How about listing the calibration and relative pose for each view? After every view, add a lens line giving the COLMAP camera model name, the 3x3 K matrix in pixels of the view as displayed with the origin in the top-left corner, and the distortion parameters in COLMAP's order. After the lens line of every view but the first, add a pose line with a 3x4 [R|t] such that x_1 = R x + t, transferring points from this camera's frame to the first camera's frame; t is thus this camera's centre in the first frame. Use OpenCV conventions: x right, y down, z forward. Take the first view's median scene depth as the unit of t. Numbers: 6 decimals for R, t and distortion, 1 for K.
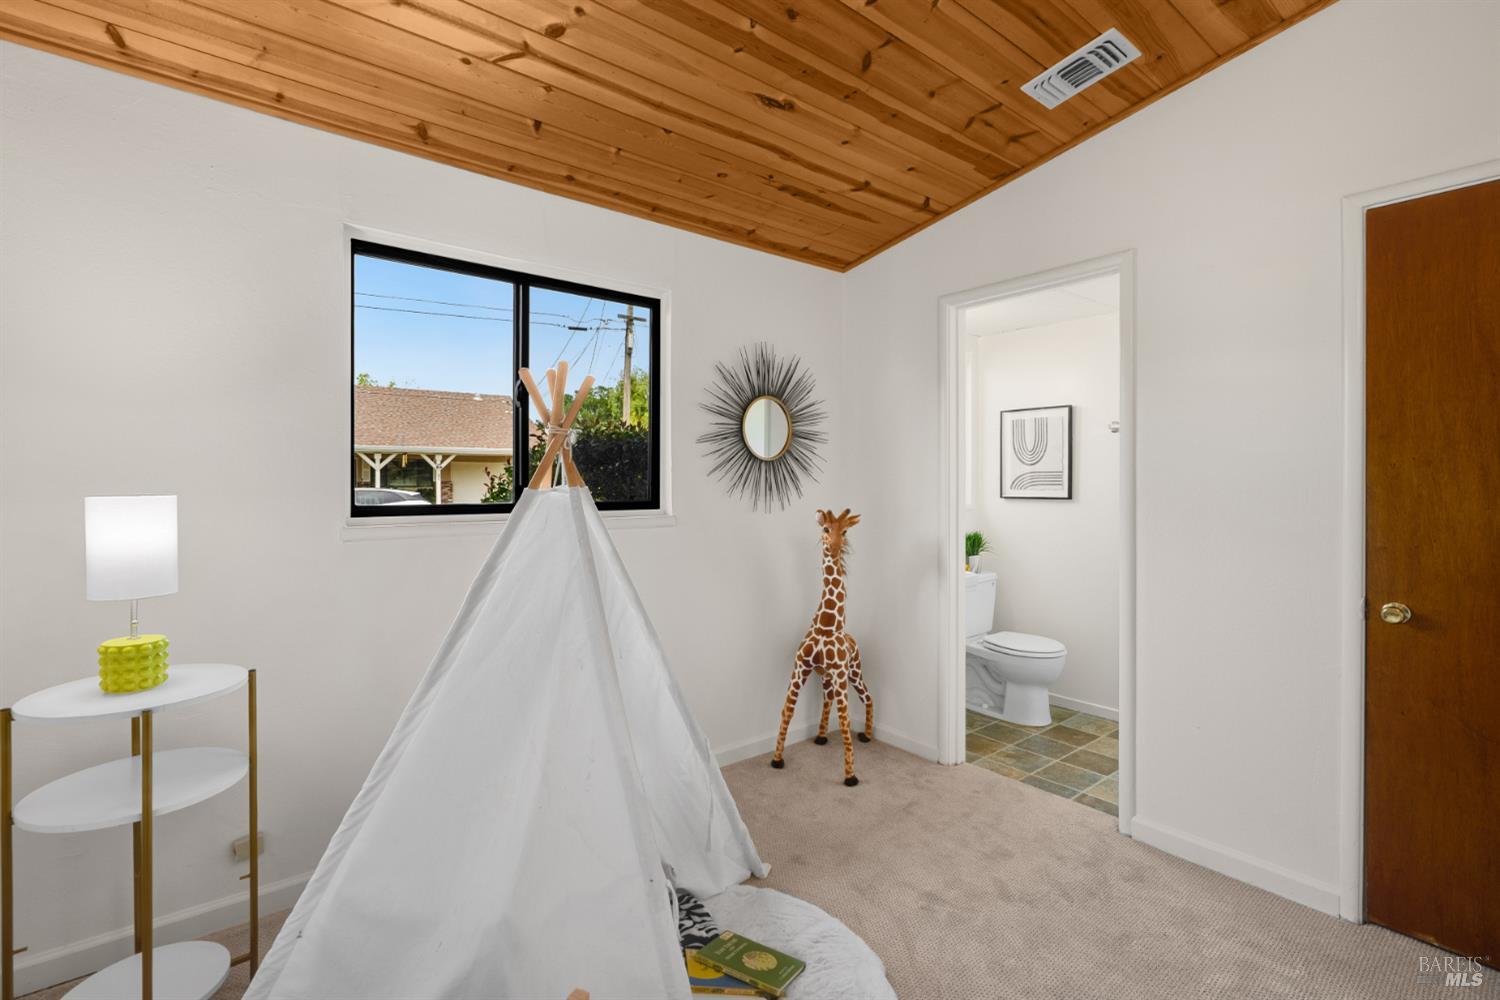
lens RADIAL K [[679.6, 0, 749.8], [0, 679.6, 499.6], [0, 0, 1]] dist [-0.011837, 0.002184]
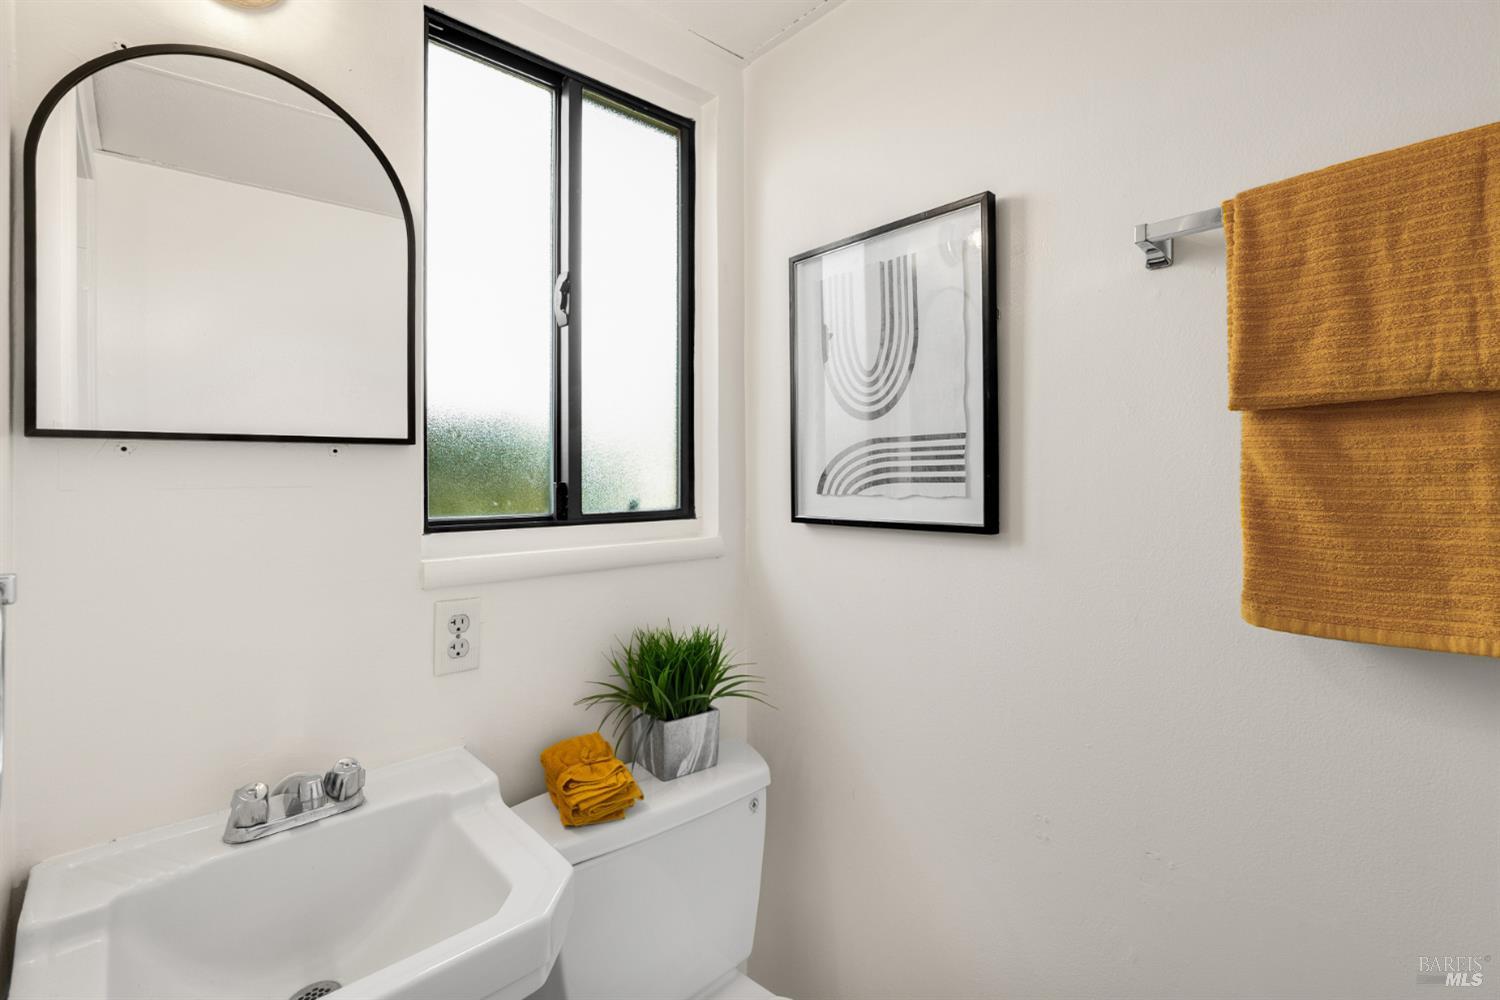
lens RADIAL K [[679.6, 0, 750.0], [0, 679.6, 491.5], [0, 0, 1]] dist [-0.011837, 0.002184]
pose [[0.997931, -0.009000, 0.063667, 0.346844], [0.009534, 0.999922, -0.008095, -0.015873], [-0.063589, 0.008685, 0.997938, 0.709824]]
